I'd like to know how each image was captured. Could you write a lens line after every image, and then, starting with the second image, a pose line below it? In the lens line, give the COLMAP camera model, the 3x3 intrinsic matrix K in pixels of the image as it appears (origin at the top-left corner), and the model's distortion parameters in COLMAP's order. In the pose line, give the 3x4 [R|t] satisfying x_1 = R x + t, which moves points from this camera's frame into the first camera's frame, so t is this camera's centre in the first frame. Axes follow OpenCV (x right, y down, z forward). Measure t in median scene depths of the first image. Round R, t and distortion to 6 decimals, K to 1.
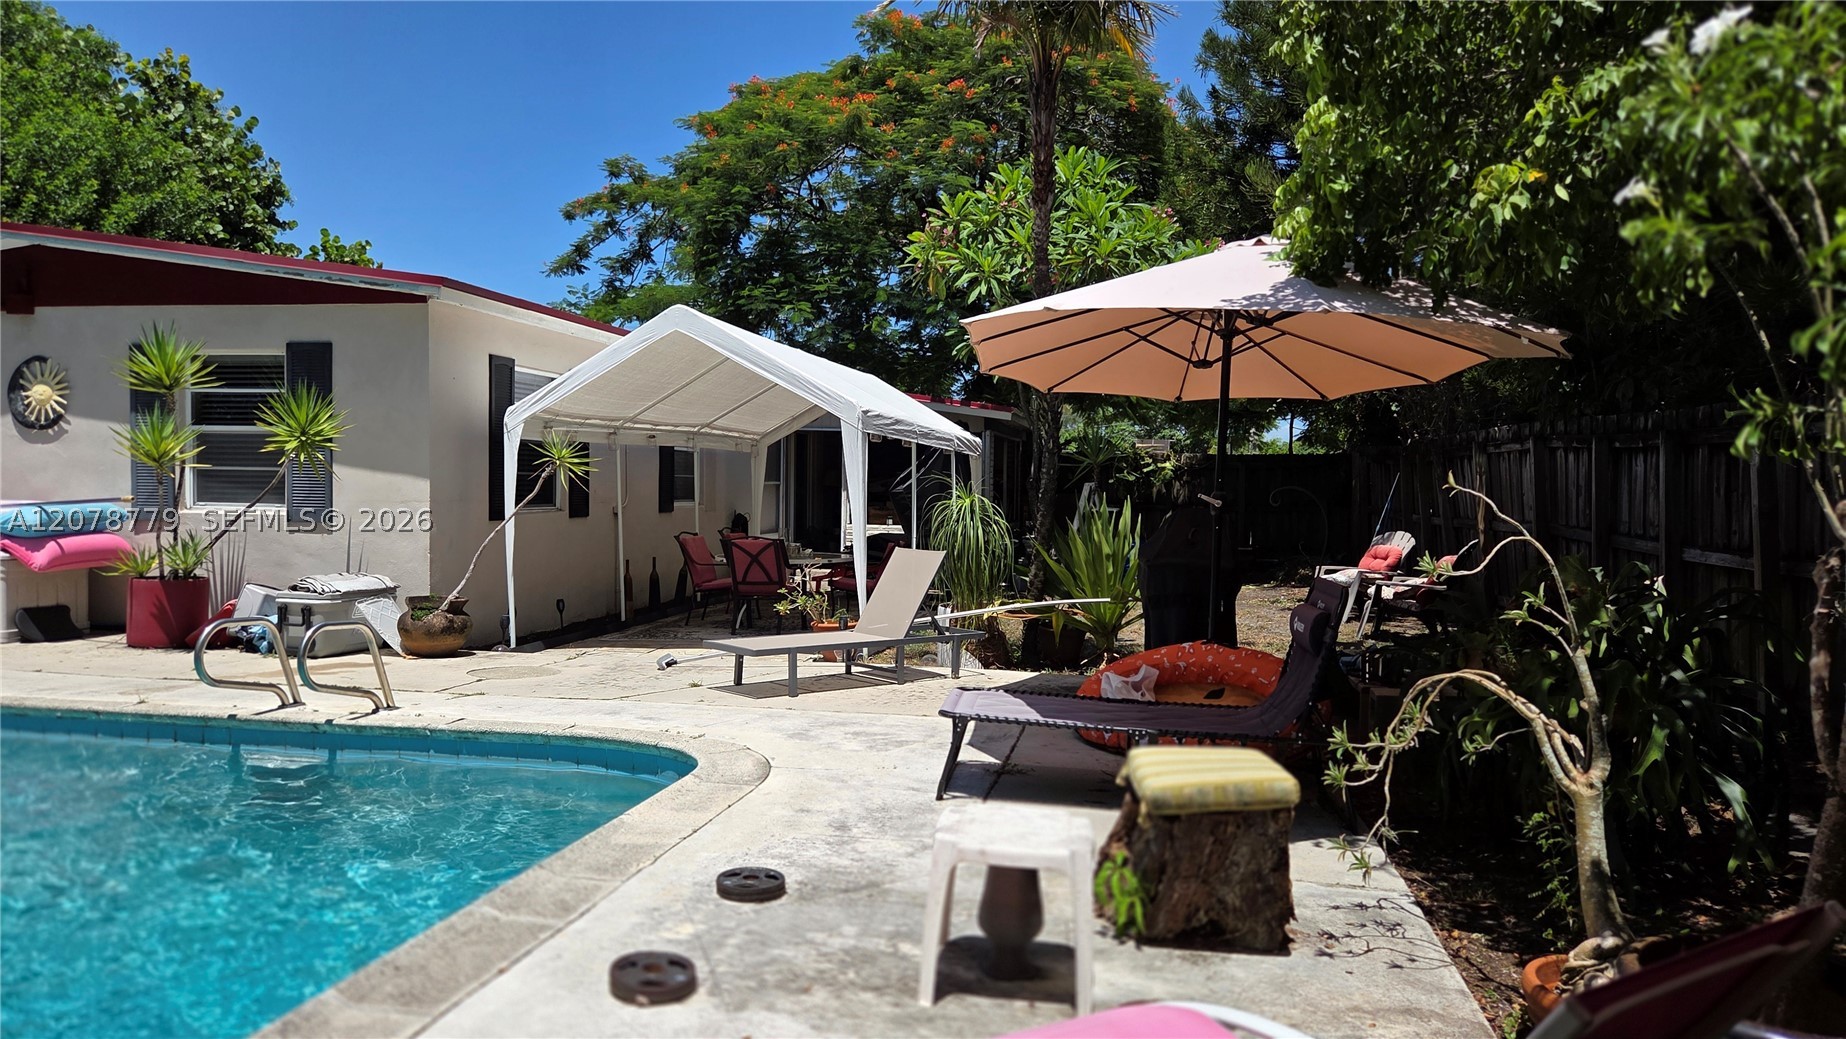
lens RADIAL K [[1258.6, 0, 938.2], [0, 1258.6, 521.8], [0, 0, 1]] dist [0.083435, -0.075139]
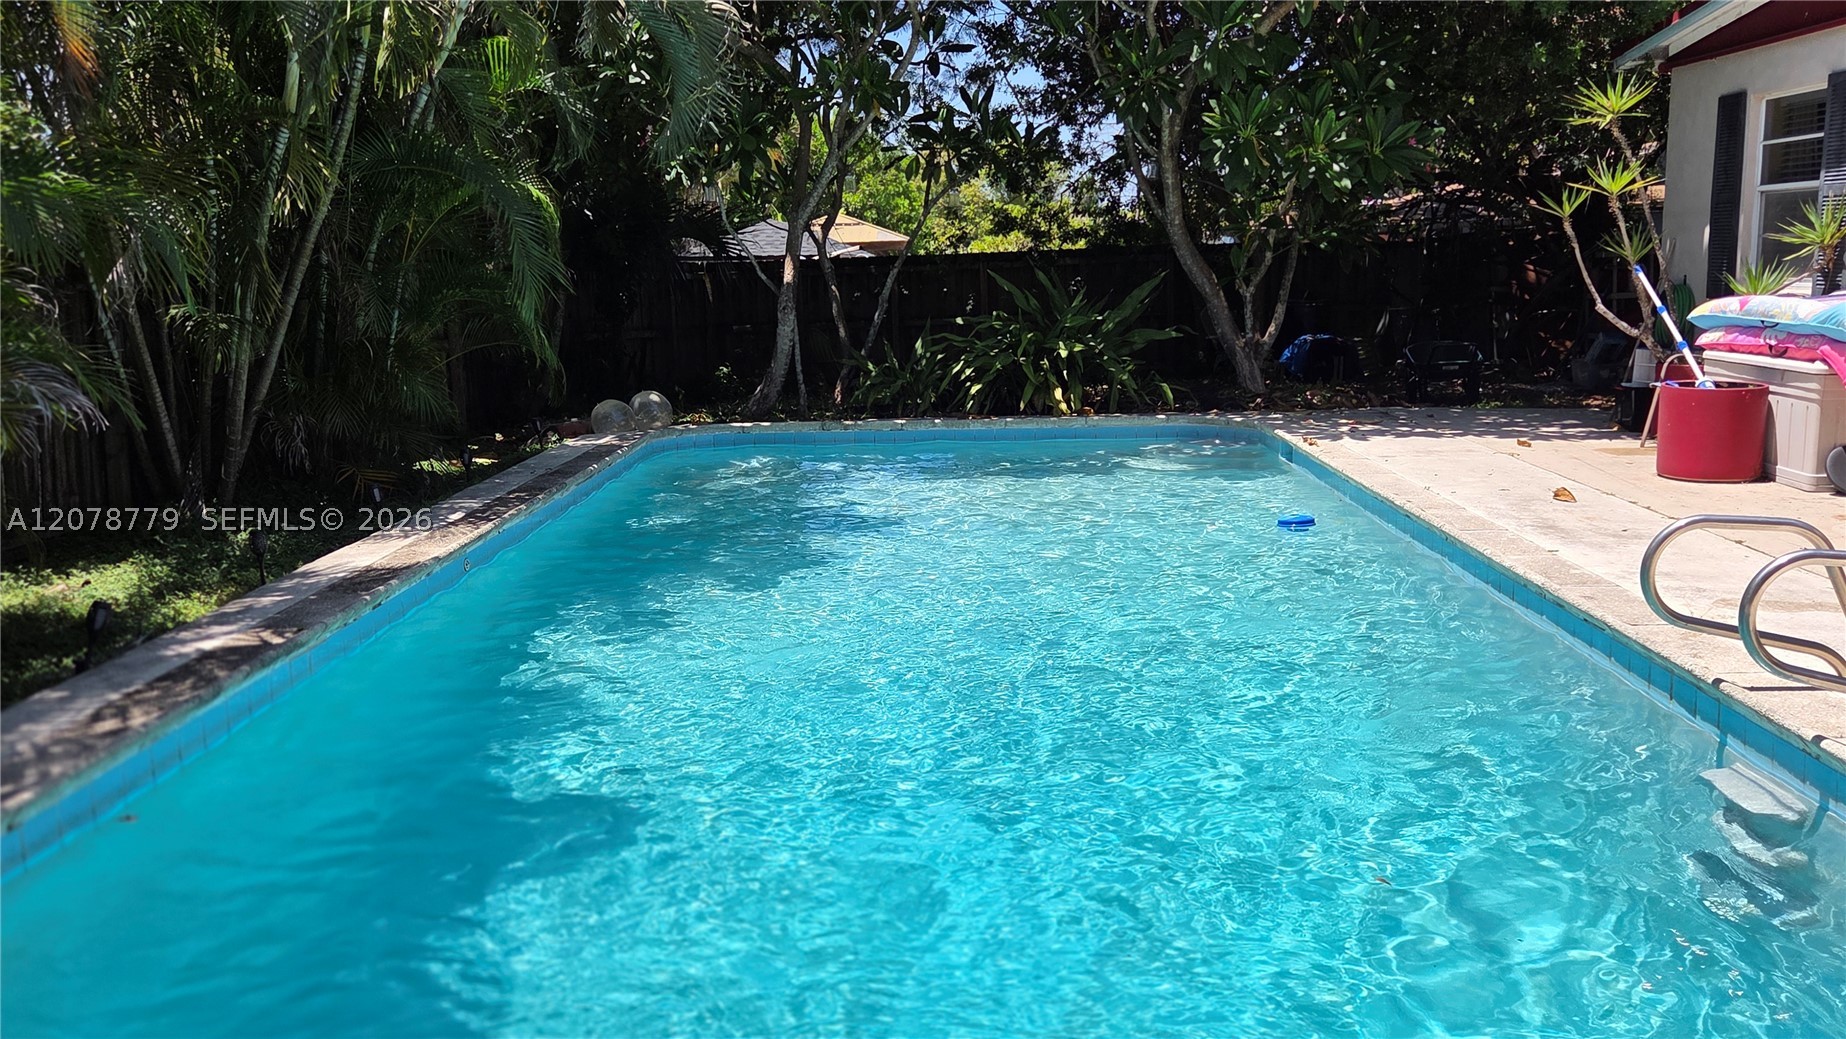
lens RADIAL K [[1568.4, 0, 933.9], [0, 1568.4, 524.0], [0, 0, 1]] dist [0.092452, -0.117450]
pose [[0.165852, 0.149603, -0.974737, 0.058732], [-0.006607, 0.988572, 0.150603, -0.018357], [0.986129, -0.018538, 0.164945, 0.395301]]
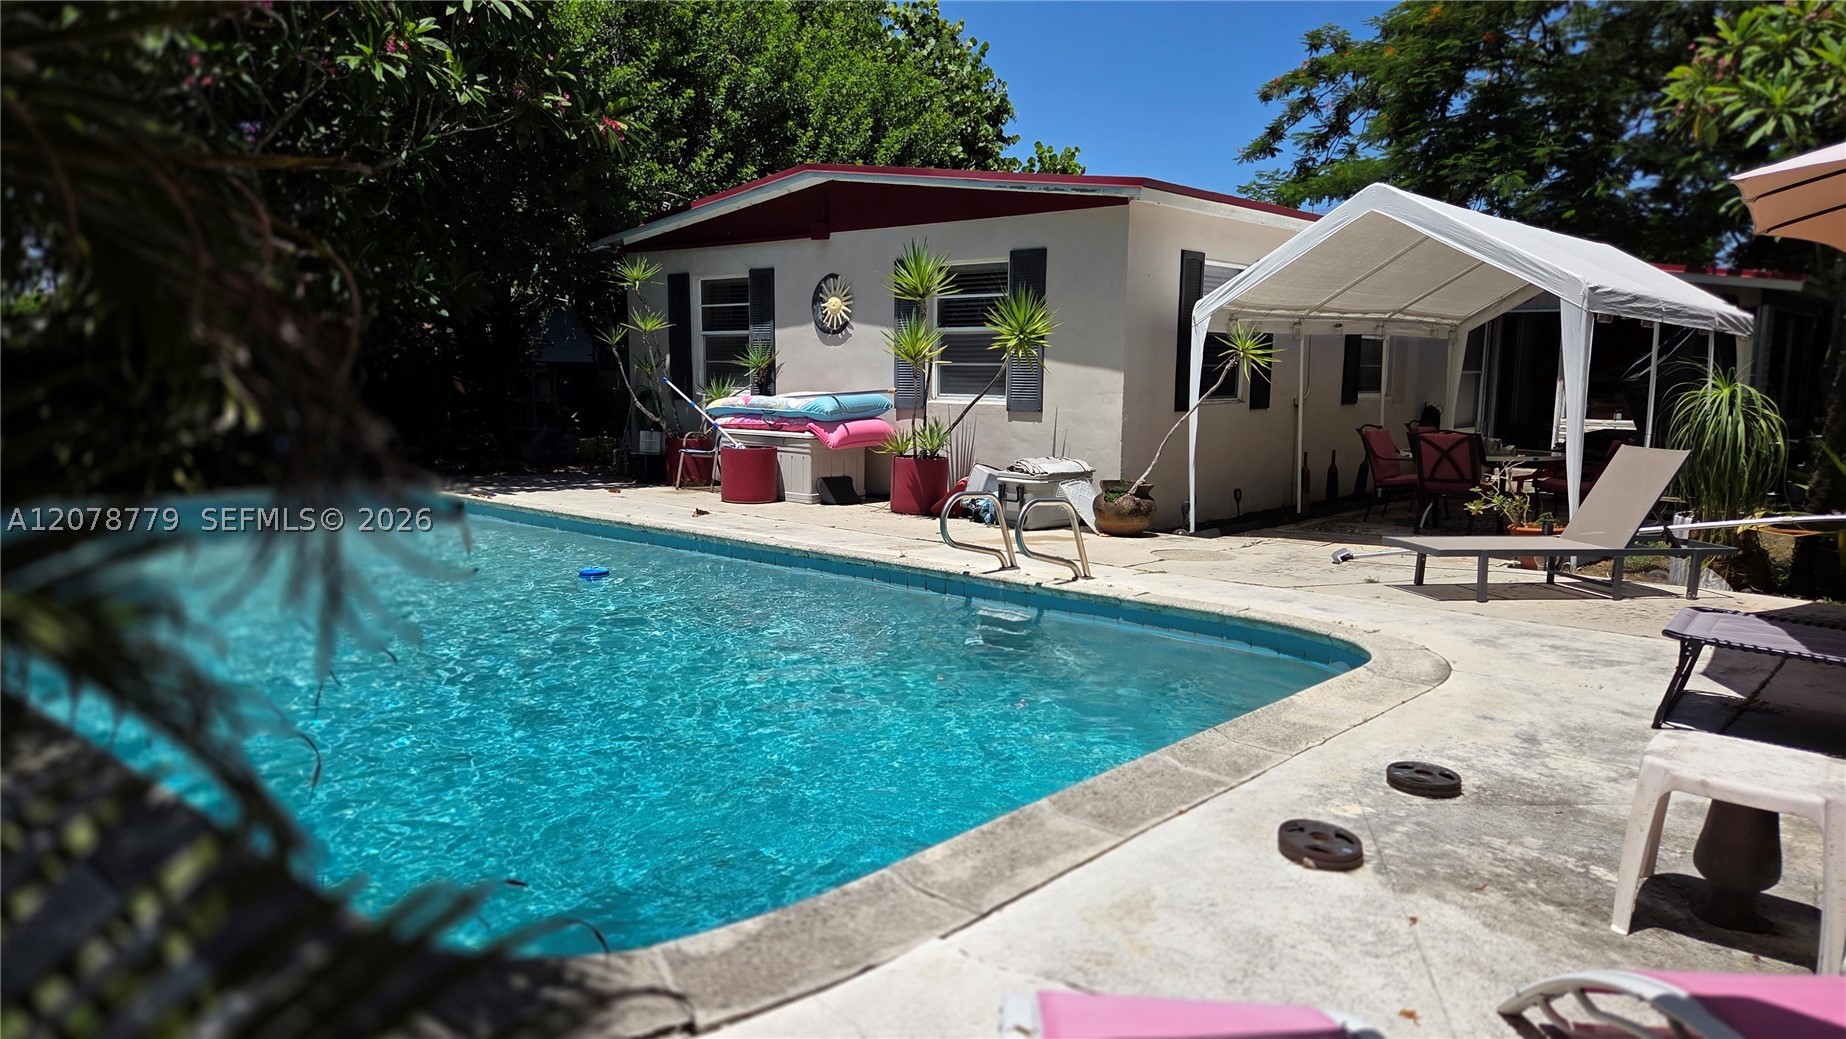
lens RADIAL K [[1257.4, 0, 910.4], [0, 1257.4, 546.4], [0, 0, 1]] dist [0.083759, -0.069918]
pose [[0.856480, 0.065598, -0.511994, 0.003343], [-0.012103, 0.994171, 0.107130, 0.001093], [0.516038, -0.085558, 0.852282, -0.019261]]
